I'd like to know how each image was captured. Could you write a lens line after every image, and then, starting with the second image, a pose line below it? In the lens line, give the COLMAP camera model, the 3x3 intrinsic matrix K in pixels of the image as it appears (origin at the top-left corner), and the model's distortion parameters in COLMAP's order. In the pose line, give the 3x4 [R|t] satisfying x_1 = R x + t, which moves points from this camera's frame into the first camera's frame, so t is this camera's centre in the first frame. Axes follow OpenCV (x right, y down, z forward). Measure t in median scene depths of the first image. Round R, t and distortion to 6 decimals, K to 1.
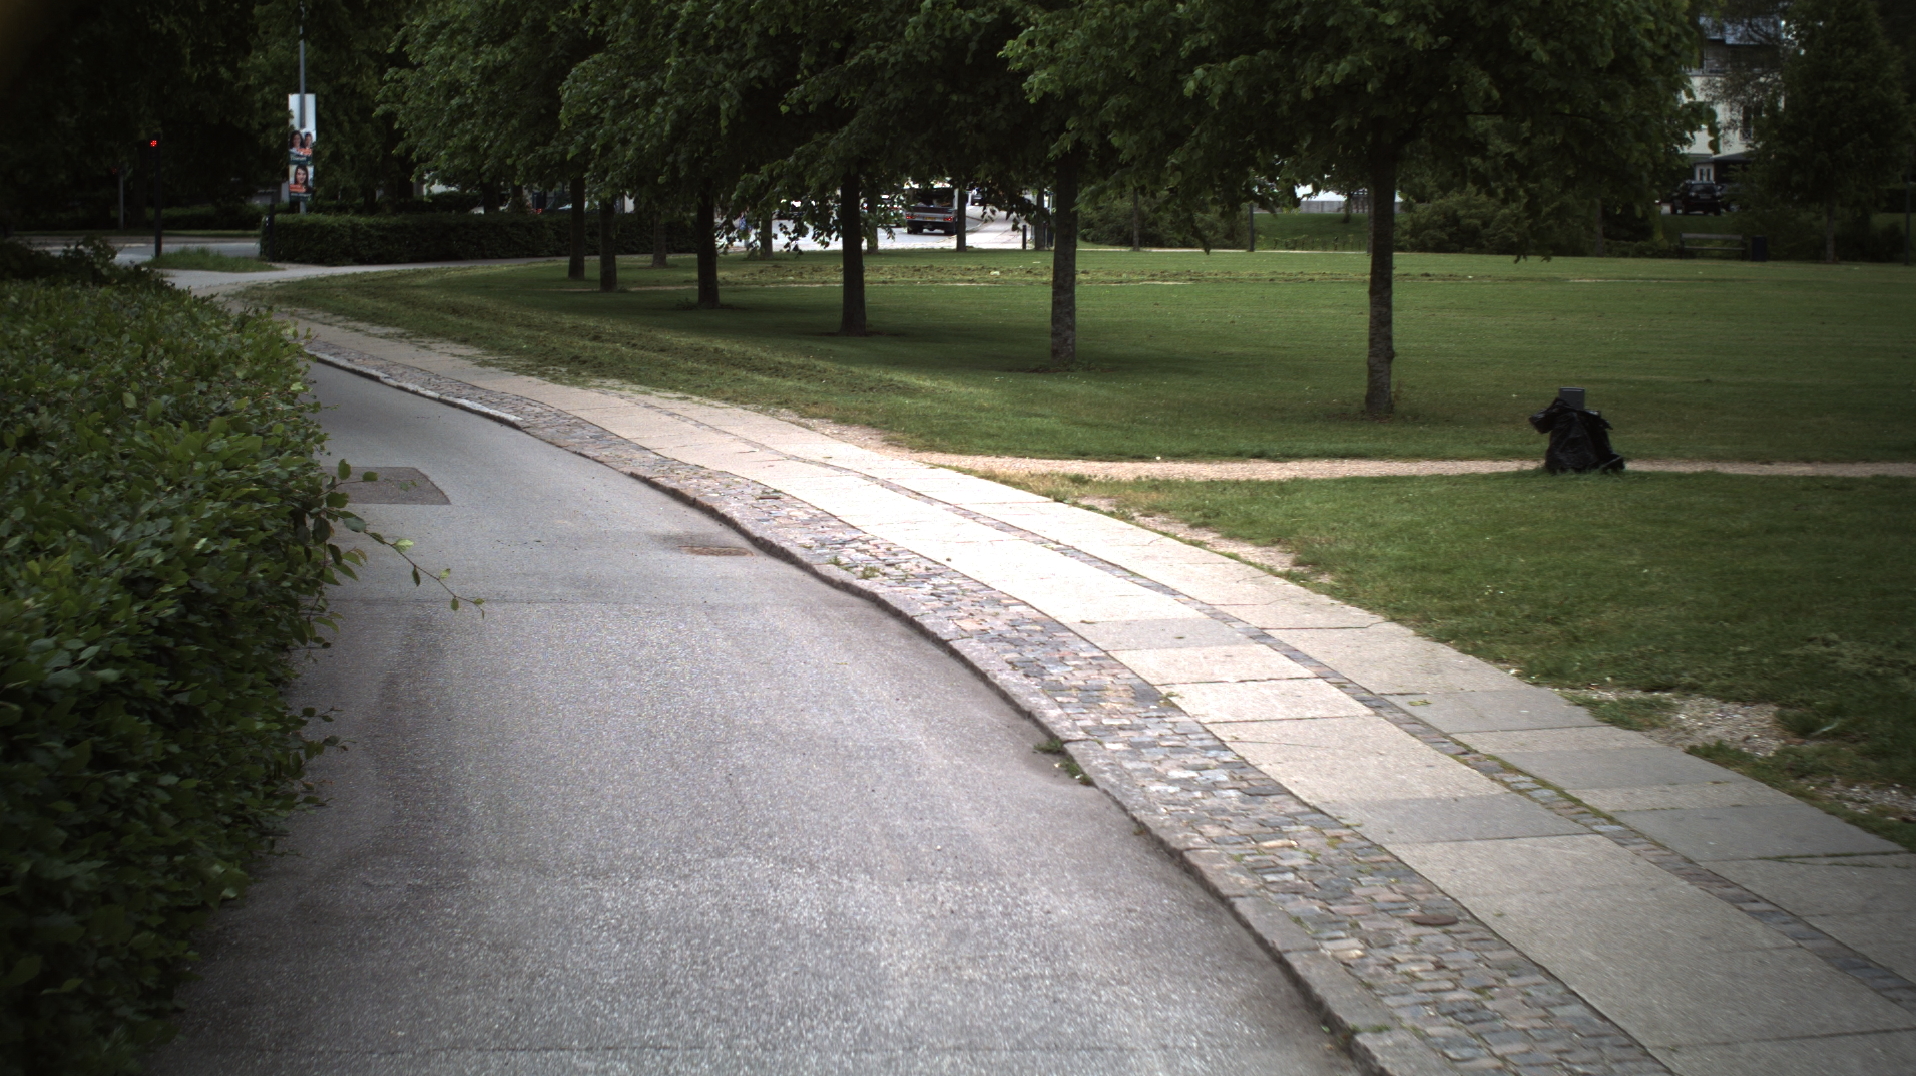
lens RADIAL K [[3302.9, 0, 944.1], [0, 3302.9, 523.8], [0, 0, 1]] dist [-0.257587, 0.000000]
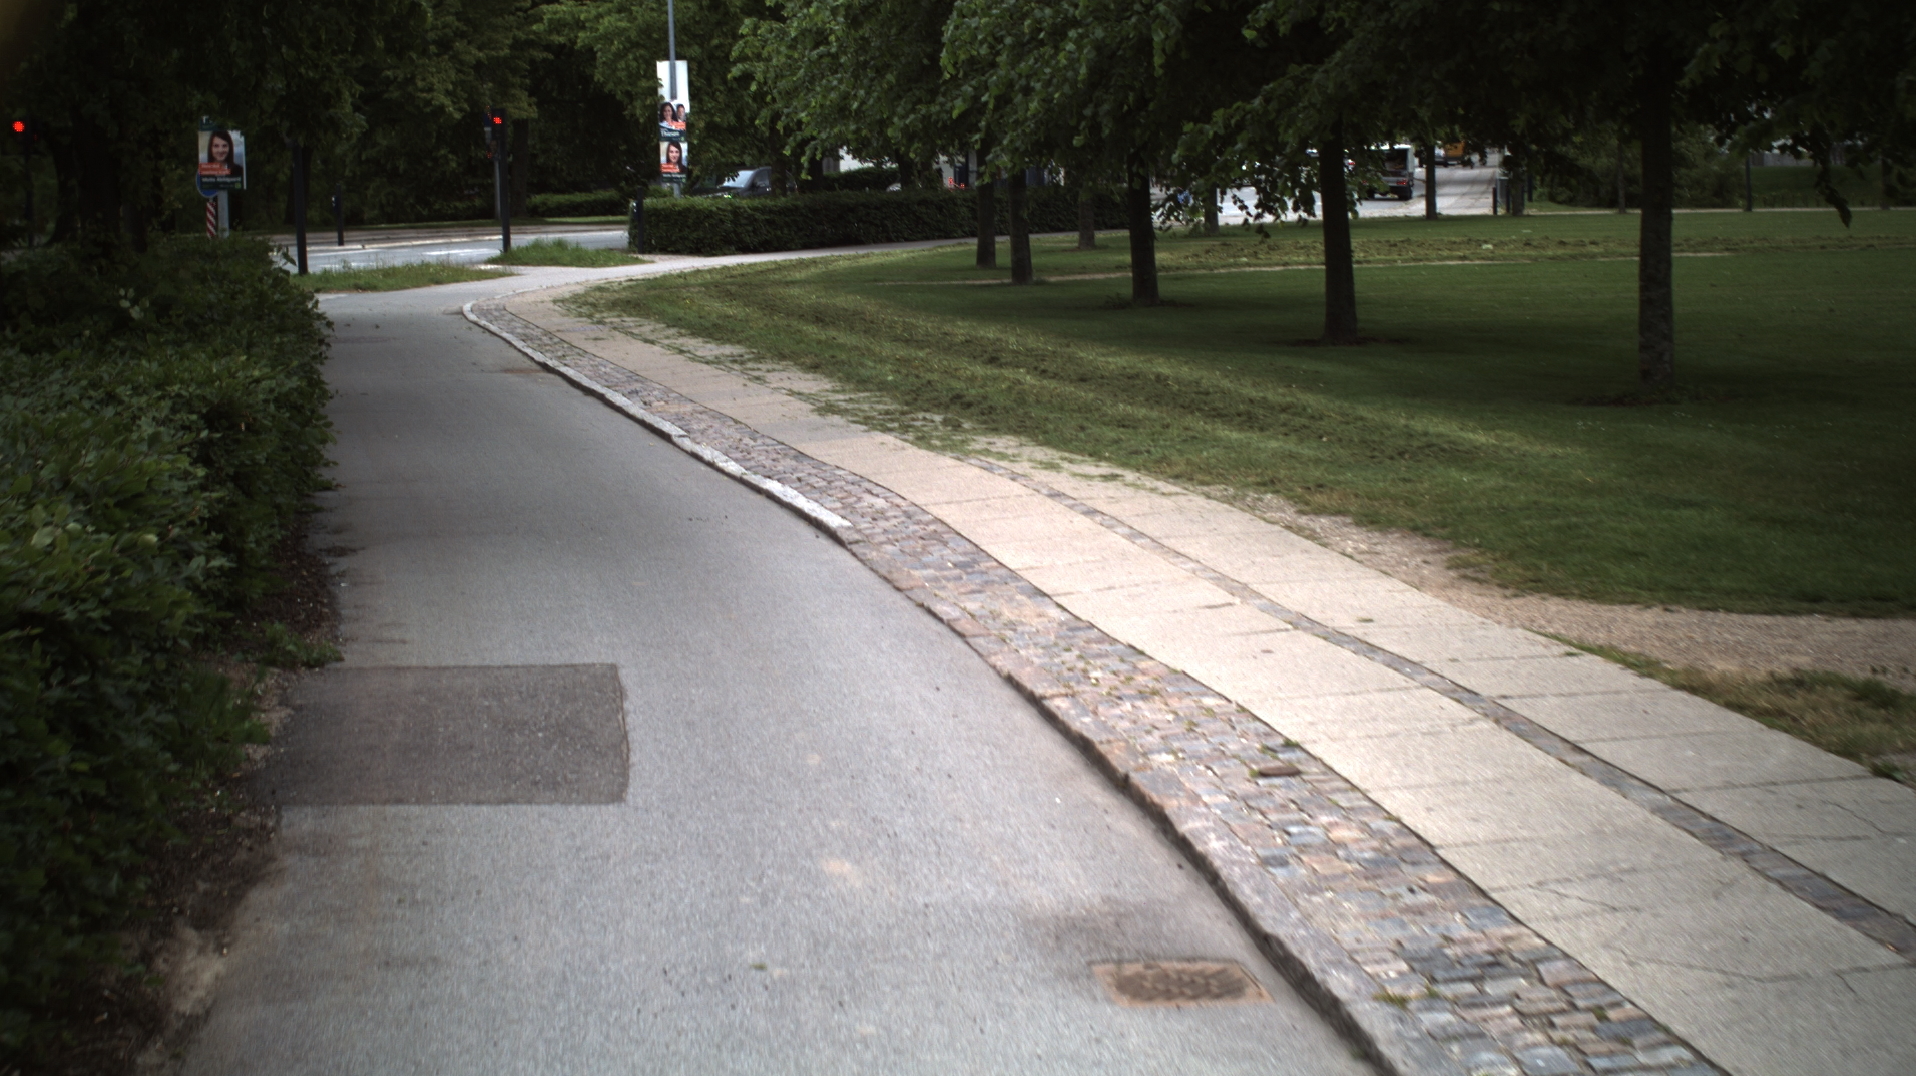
lens RADIAL K [[3302.9, 0, 963.5], [0, 3302.9, 545.3], [0, 0, 1]] dist [-0.257587, 0.000000]
pose [[0.991586, -0.019529, -0.127971, -0.023636], [0.021572, 0.999661, 0.014595, -0.031978], [0.127643, -0.017233, 0.991670, 0.333113]]
